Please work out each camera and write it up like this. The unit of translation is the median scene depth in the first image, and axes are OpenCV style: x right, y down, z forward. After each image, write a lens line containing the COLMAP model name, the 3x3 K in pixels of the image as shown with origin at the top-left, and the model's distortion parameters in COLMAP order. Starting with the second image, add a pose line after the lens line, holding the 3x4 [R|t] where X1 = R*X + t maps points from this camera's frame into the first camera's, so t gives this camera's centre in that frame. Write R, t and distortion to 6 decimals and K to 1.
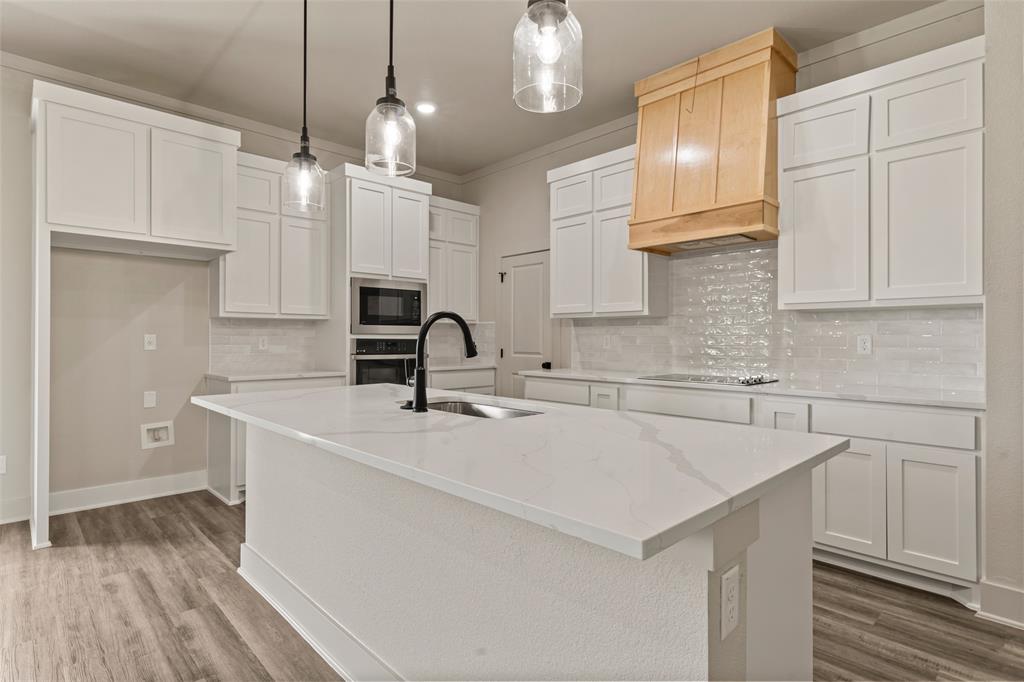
lens RADIAL K [[521.8, 0, 512.0], [0, 521.8, 335.4], [0, 0, 1]] dist [0.010676, -0.003117]
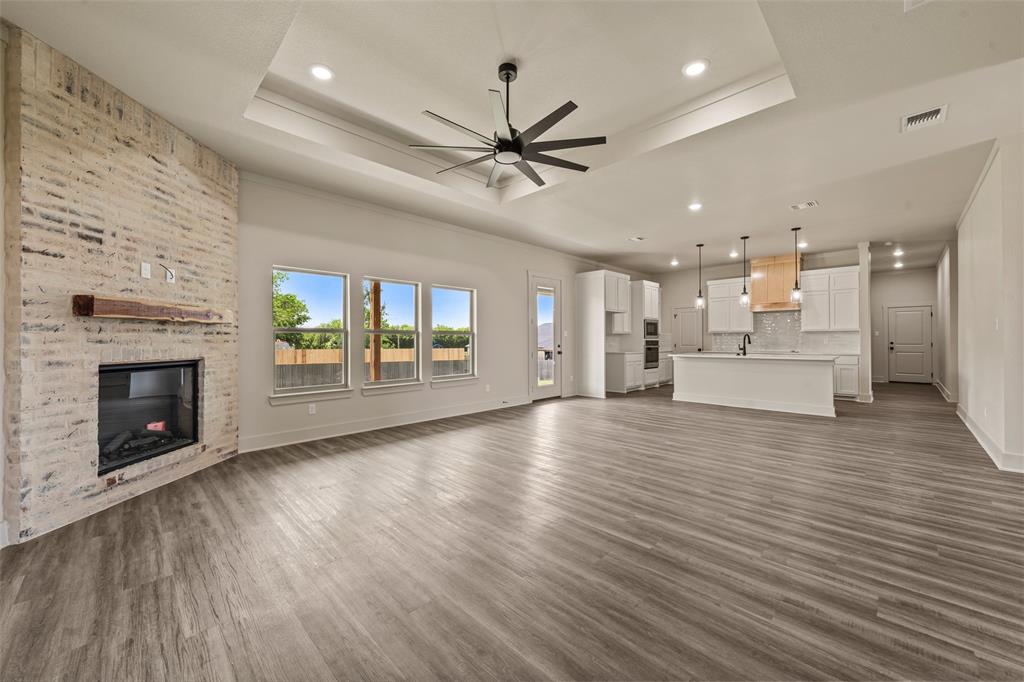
lens RADIAL K [[389.4, 0, 513.1], [0, 389.4, 340.1], [0, 0, 1]] dist [0.000325, -0.000357]
pose [[0.999724, -0.003840, 0.023167, -1.088635], [0.003764, 0.999987, 0.003305, -0.004469], [-0.023180, -0.003217, 0.999726, -1.147652]]
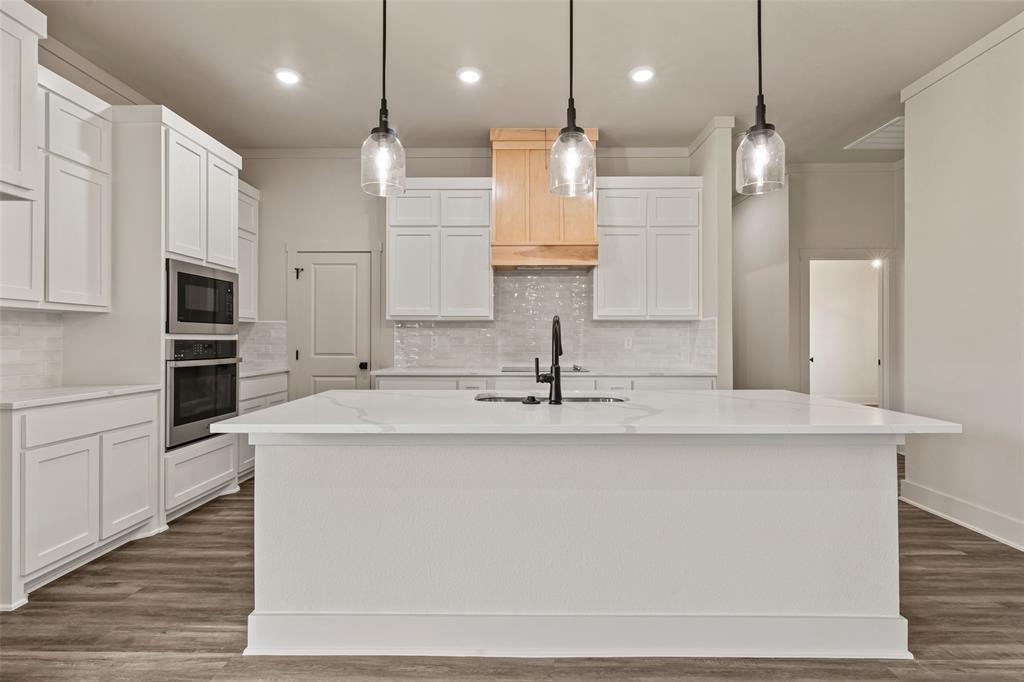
lens RADIAL K [[479.4, 0, 513.3], [0, 479.4, 337.3], [0, 0, 1]] dist [-0.001520, -0.000620]
pose [[0.700423, 0.001381, 0.713727, -0.451717], [-0.003960, 0.999990, 0.001952, -0.000584], [-0.713717, -0.004194, 0.700422, 0.157892]]
